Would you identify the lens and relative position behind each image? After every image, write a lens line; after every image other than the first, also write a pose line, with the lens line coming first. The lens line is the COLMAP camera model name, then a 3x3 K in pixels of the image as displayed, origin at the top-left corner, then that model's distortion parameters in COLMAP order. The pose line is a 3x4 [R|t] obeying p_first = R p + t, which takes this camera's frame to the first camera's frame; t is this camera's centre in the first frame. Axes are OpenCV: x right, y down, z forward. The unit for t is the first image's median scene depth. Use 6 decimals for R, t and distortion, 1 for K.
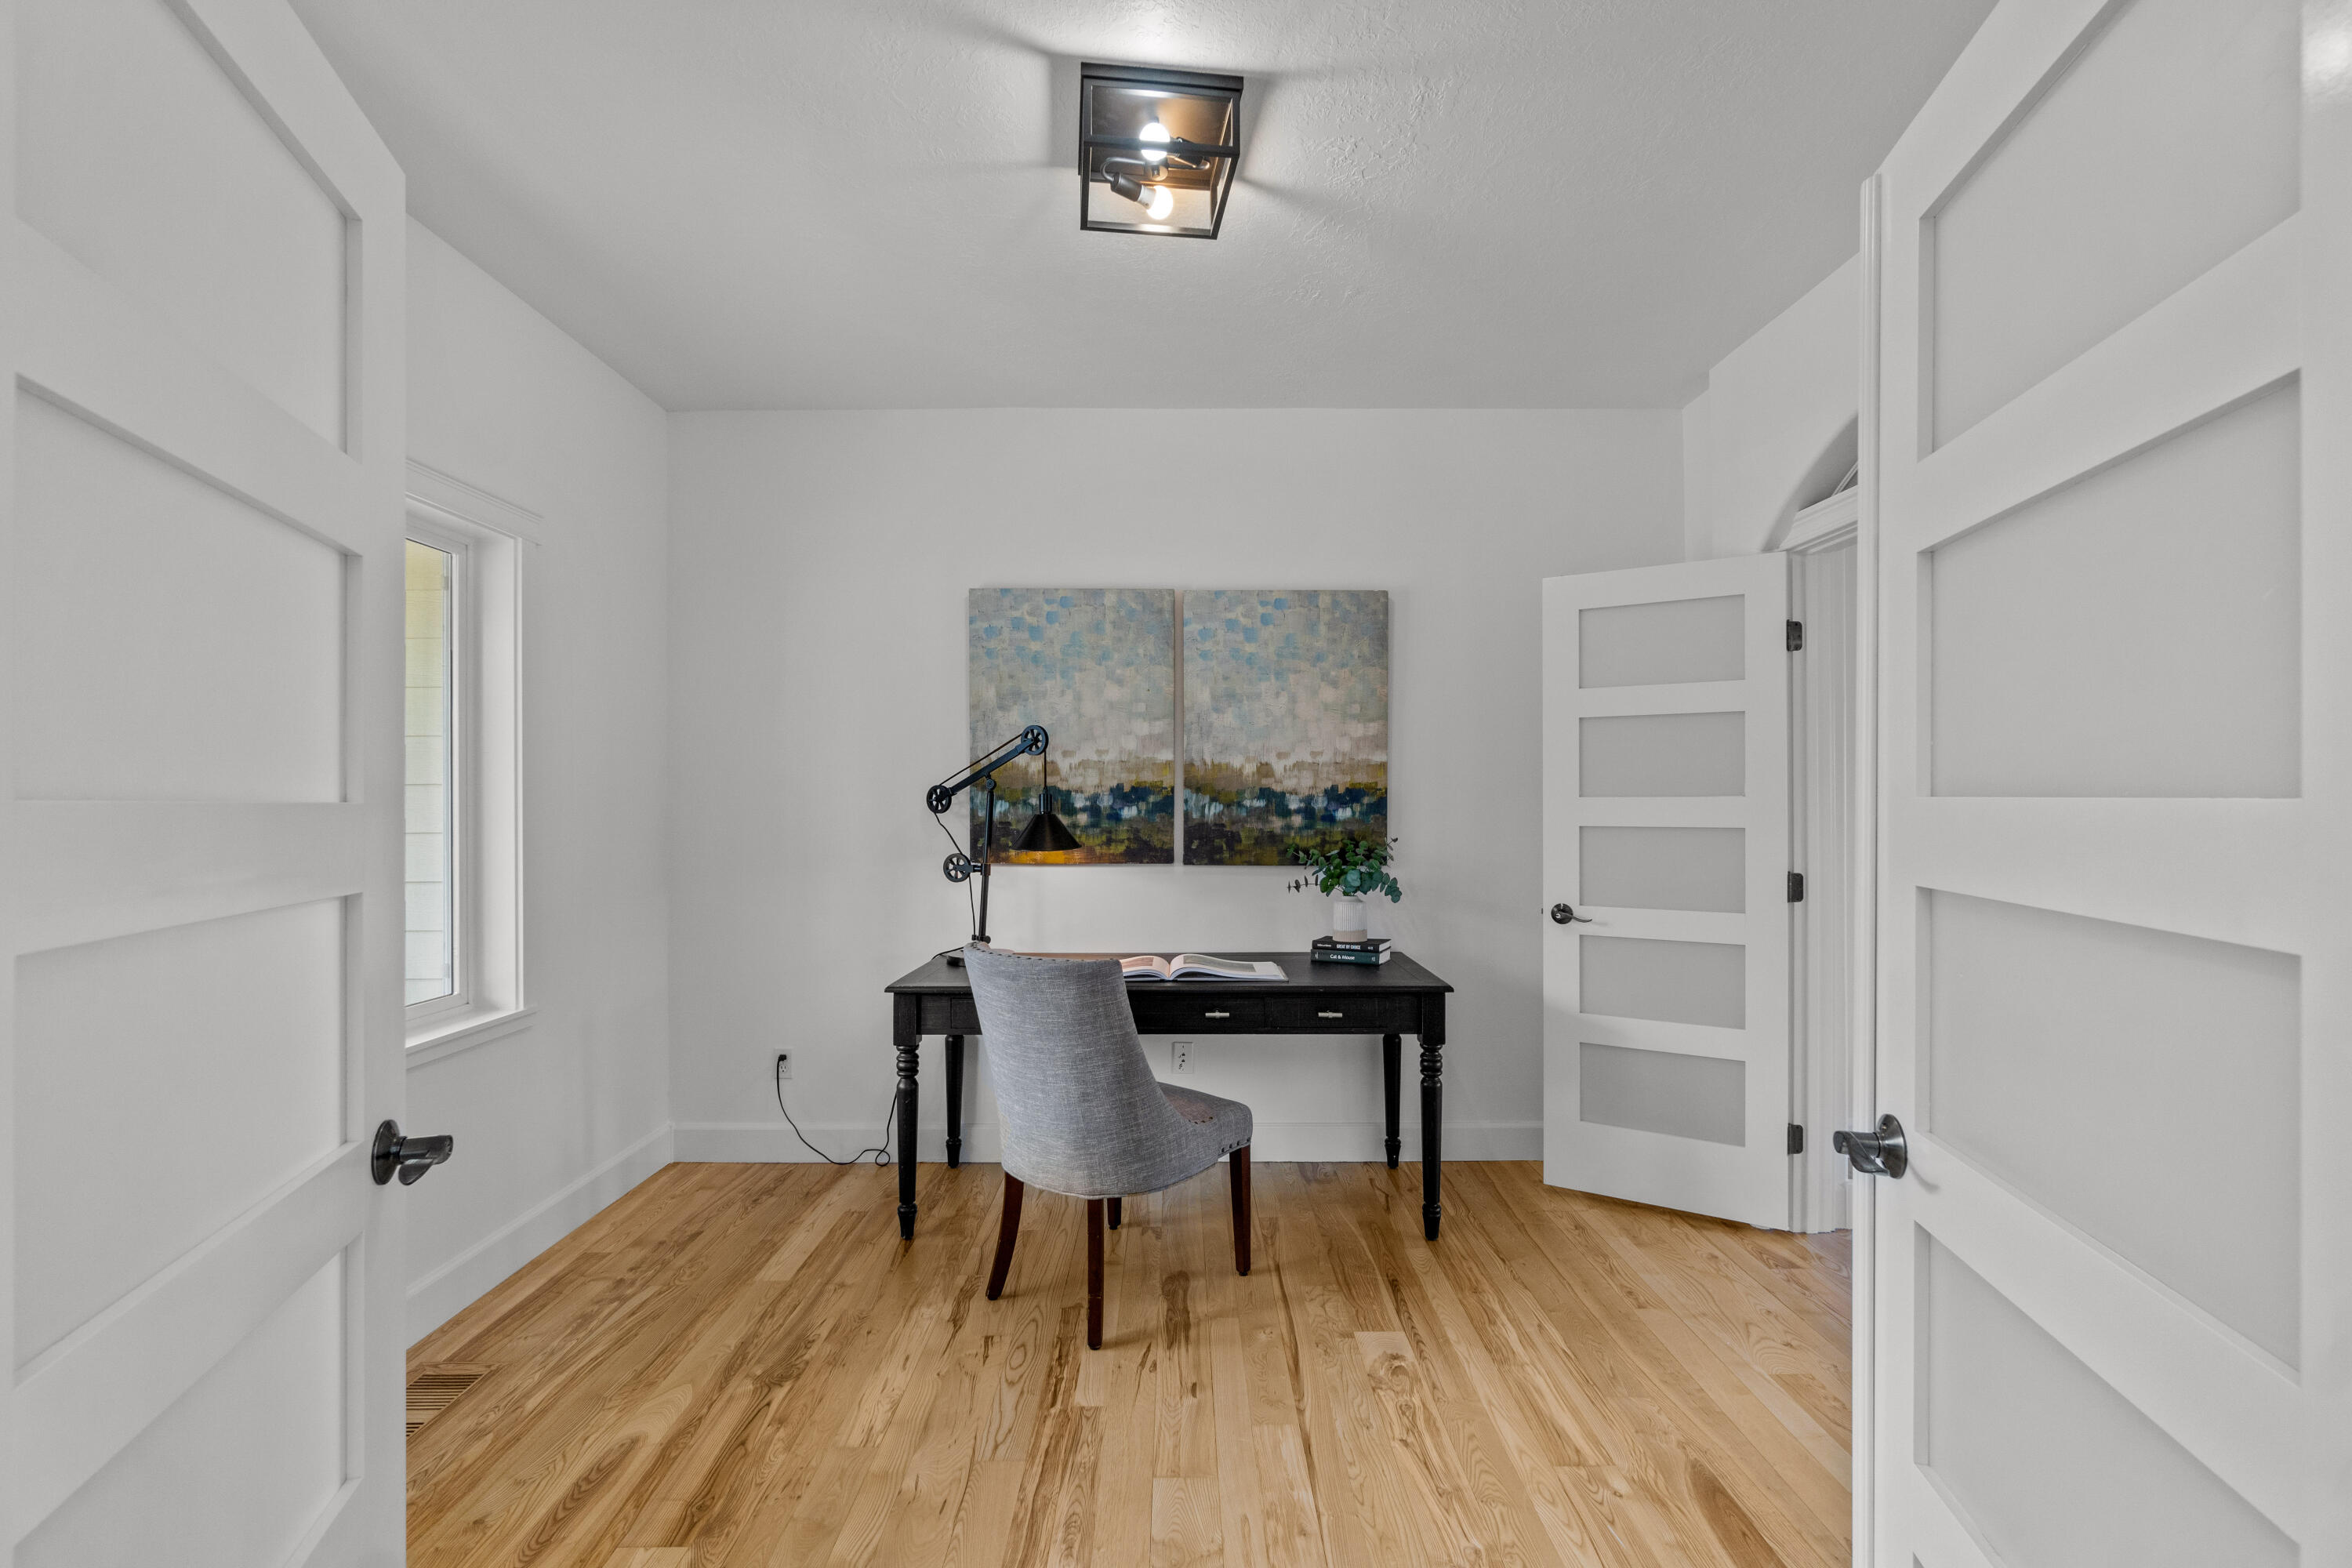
lens RADIAL K [[1017.6, 0, 1181.9], [0, 1017.6, 798.9], [0, 0, 1]] dist [-0.003801, -0.000215]
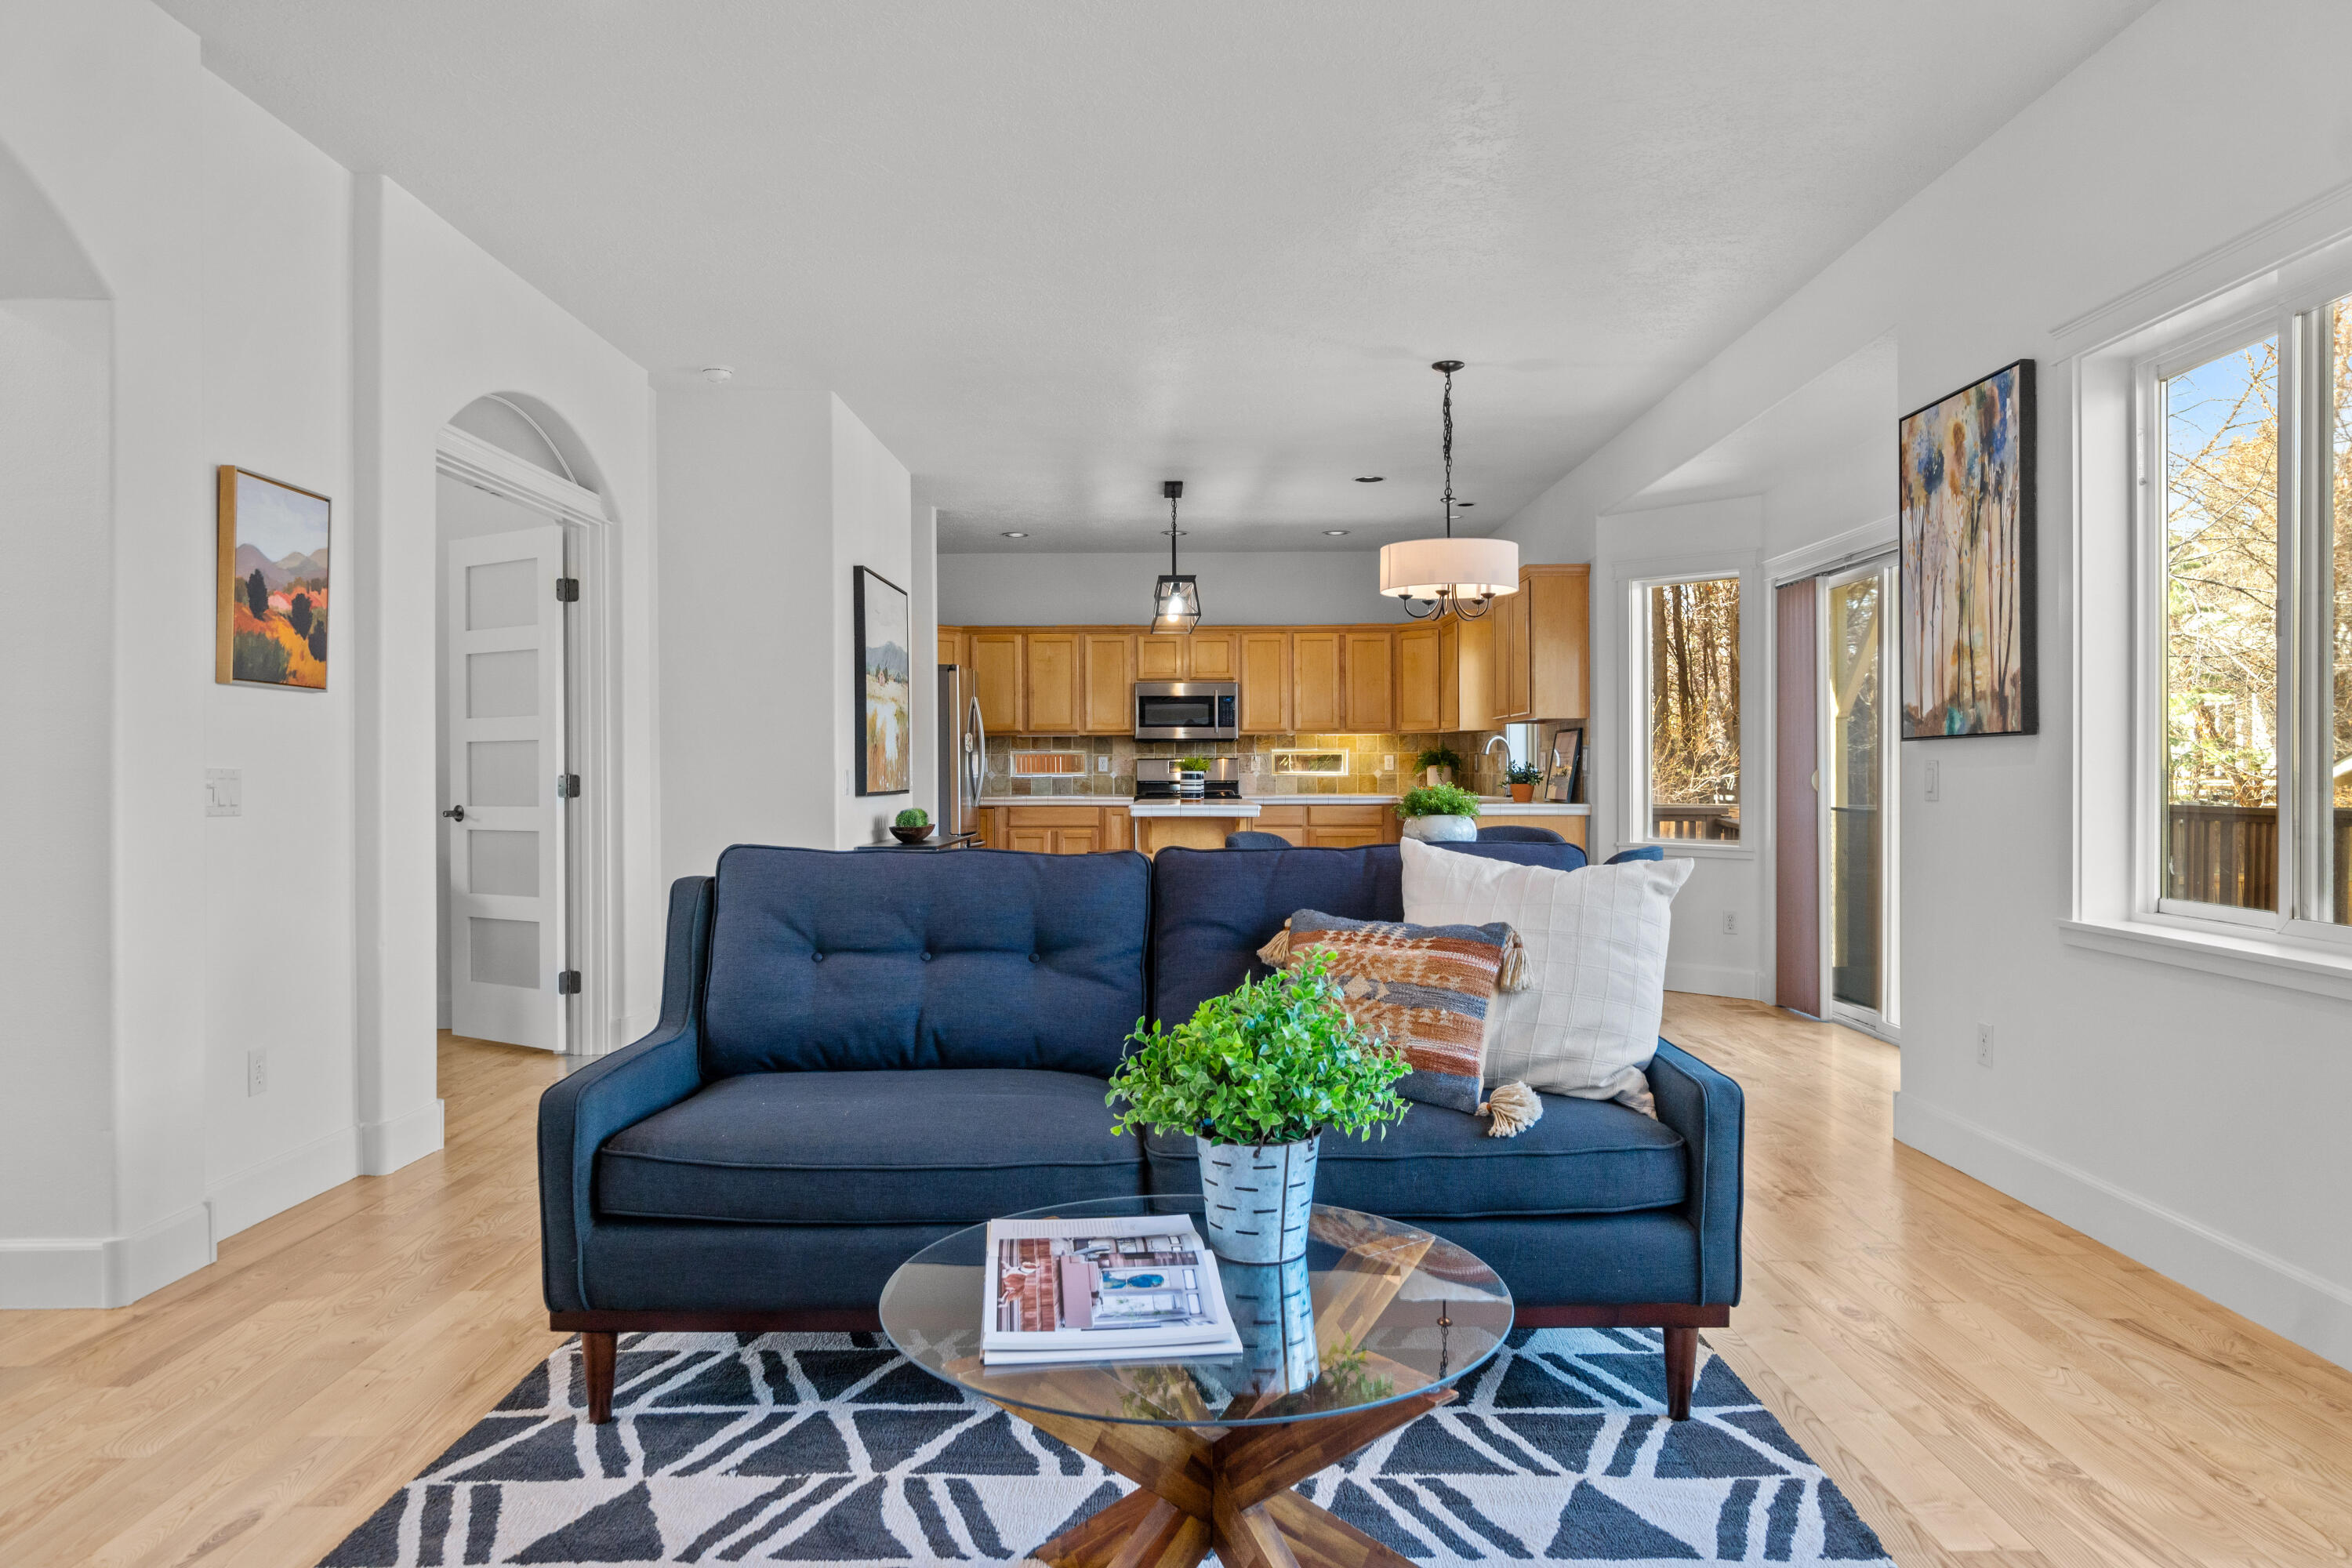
lens RADIAL K [[1516.8, 0, 1192.9], [0, 1516.8, 780.6], [0, 0, 1]] dist [-0.000707, -0.000086]
pose [[0.999978, -0.002571, -0.006111, 1.184764], [0.002599, 0.999986, 0.004561, 0.062324], [0.006100, -0.004577, 0.999971, -0.774680]]
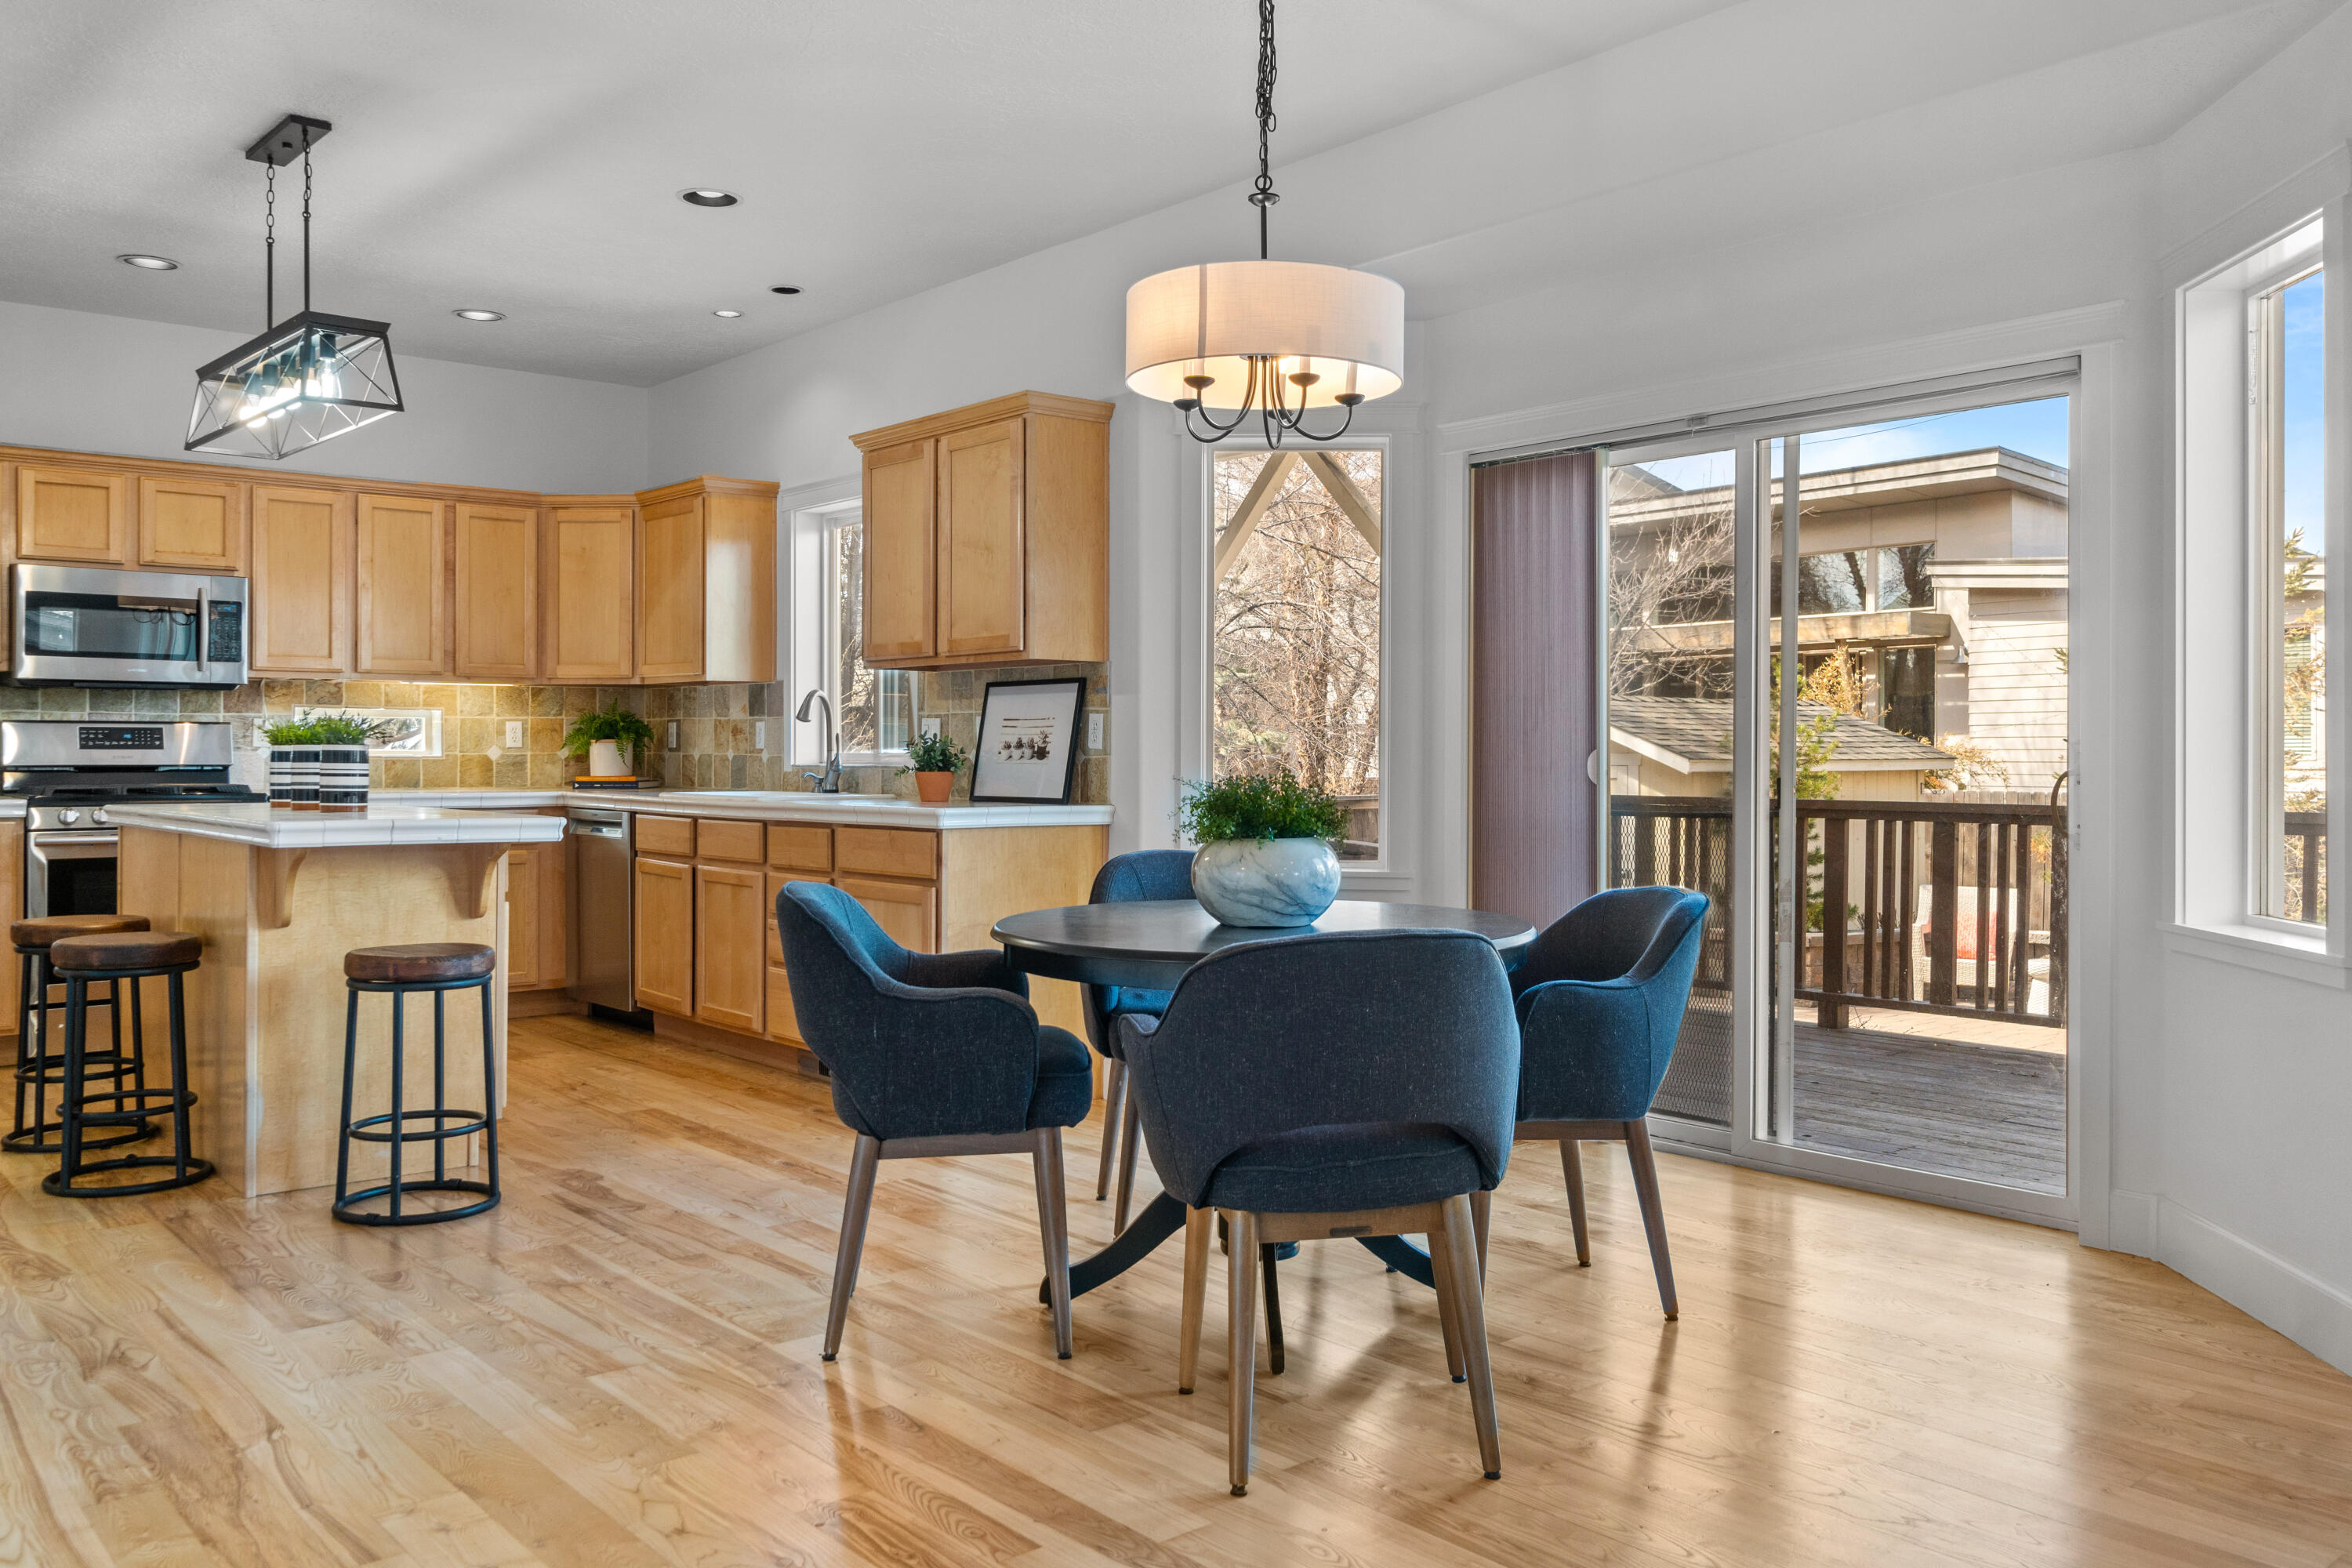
lens RADIAL K [[1819.1, 0, 1181.2], [0, 1819.1, 747.6], [0, 0, 1]] dist [0.001160, 0.001672]
pose [[0.766515, 0.004567, 0.642210, 0.782446], [-0.001652, 0.999985, -0.005139, 0.065823], [-0.642224, 0.002879, 0.766512, 0.187892]]
